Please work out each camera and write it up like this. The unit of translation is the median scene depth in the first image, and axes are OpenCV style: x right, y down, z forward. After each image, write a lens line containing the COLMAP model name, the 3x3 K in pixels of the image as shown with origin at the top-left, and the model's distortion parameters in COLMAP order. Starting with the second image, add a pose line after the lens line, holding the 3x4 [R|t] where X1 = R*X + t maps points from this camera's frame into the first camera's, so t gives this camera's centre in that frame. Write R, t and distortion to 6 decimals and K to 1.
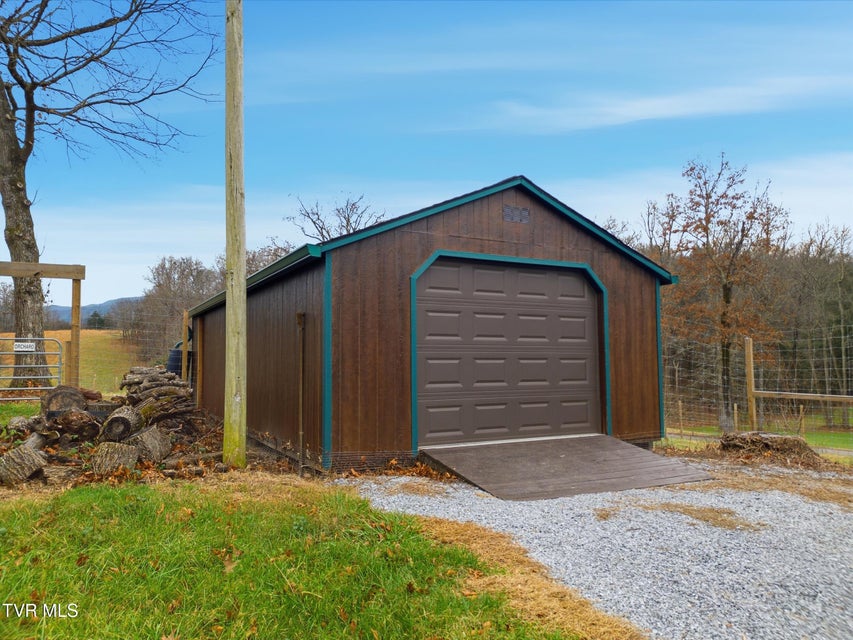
lens RADIAL K [[636.6, 0, 426.5], [0, 636.6, 320.0], [0, 0, 1]] dist [0.000671, 0.000878]
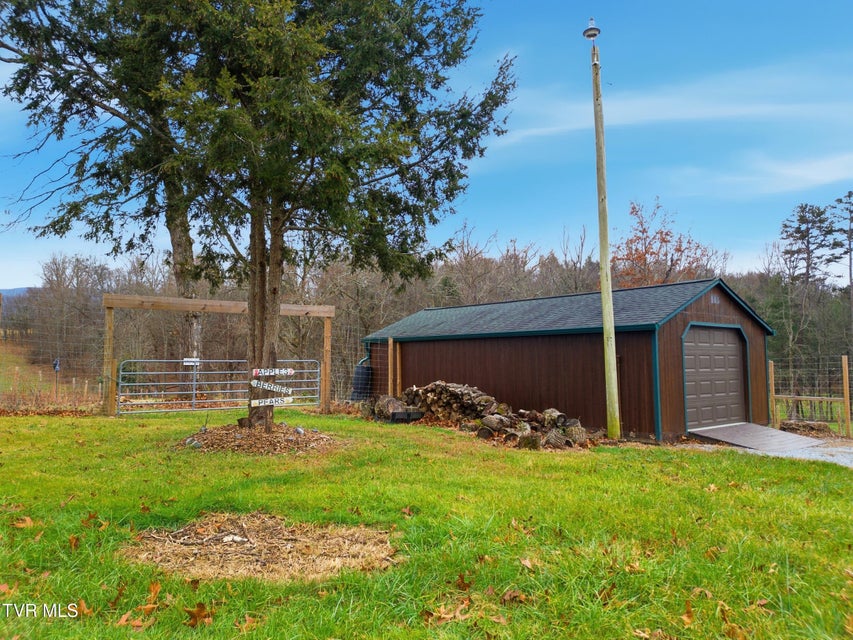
lens RADIAL K [[636.6, 0, 426.5], [0, 636.6, 320.0], [0, 0, 1]] dist [0.000671, 0.000878]
pose [[0.982746, 0.011679, 0.184593, -0.198980], [-0.011617, 0.999932, -0.001415, -0.019528], [-0.184597, -0.000754, 0.982814, -0.122173]]
